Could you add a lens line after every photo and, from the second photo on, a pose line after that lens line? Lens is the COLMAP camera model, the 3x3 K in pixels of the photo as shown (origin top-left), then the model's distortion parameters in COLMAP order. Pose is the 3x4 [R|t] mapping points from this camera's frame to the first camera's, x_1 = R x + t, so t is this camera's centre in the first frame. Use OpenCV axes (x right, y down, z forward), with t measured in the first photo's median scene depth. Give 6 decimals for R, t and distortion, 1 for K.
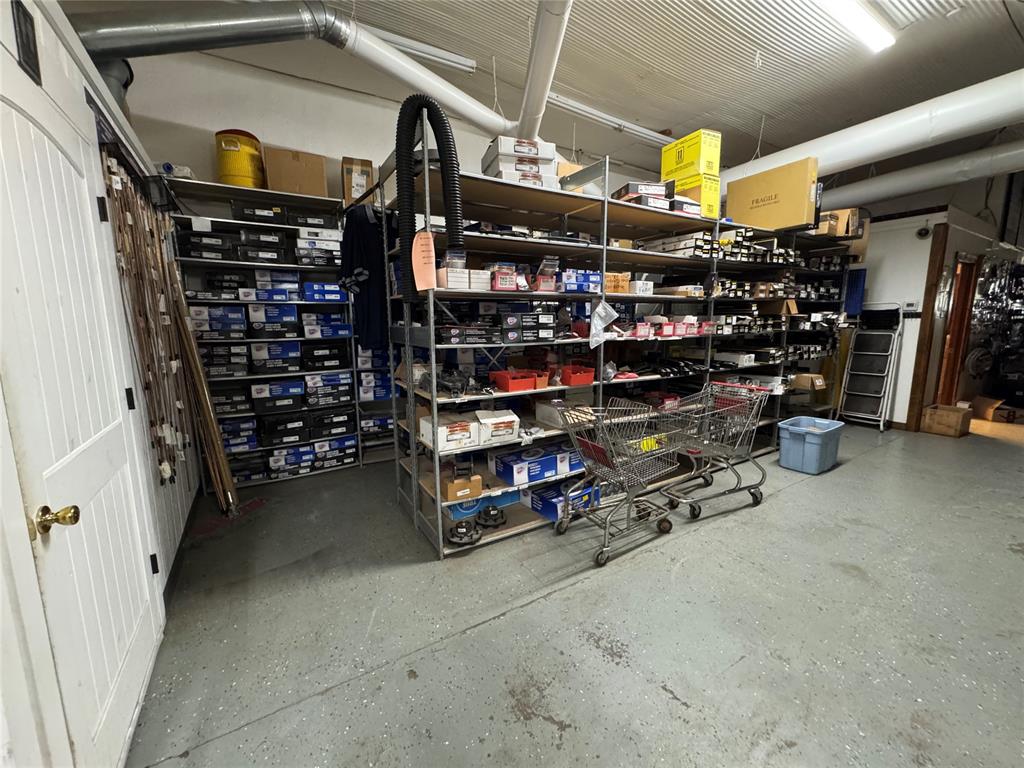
lens RADIAL K [[409.7, 0, 509.8], [0, 409.7, 379.5], [0, 0, 1]] dist [-0.006706, 0.001367]
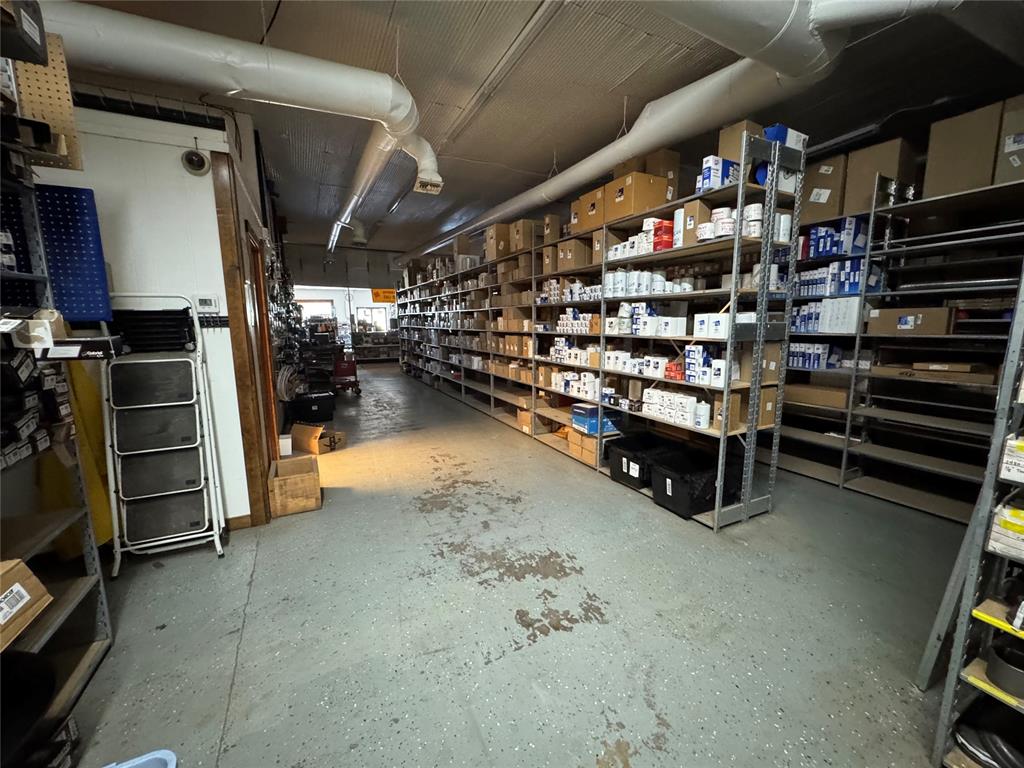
lens RADIAL K [[409.7, 0, 509.0], [0, 409.7, 384.4], [0, 0, 1]] dist [-0.006706, 0.001367]
pose [[0.092821, -0.144789, 0.985099, 0.489922], [0.158483, 0.978906, 0.128946, -0.085992], [-0.982989, 0.144152, 0.113809, 0.574632]]
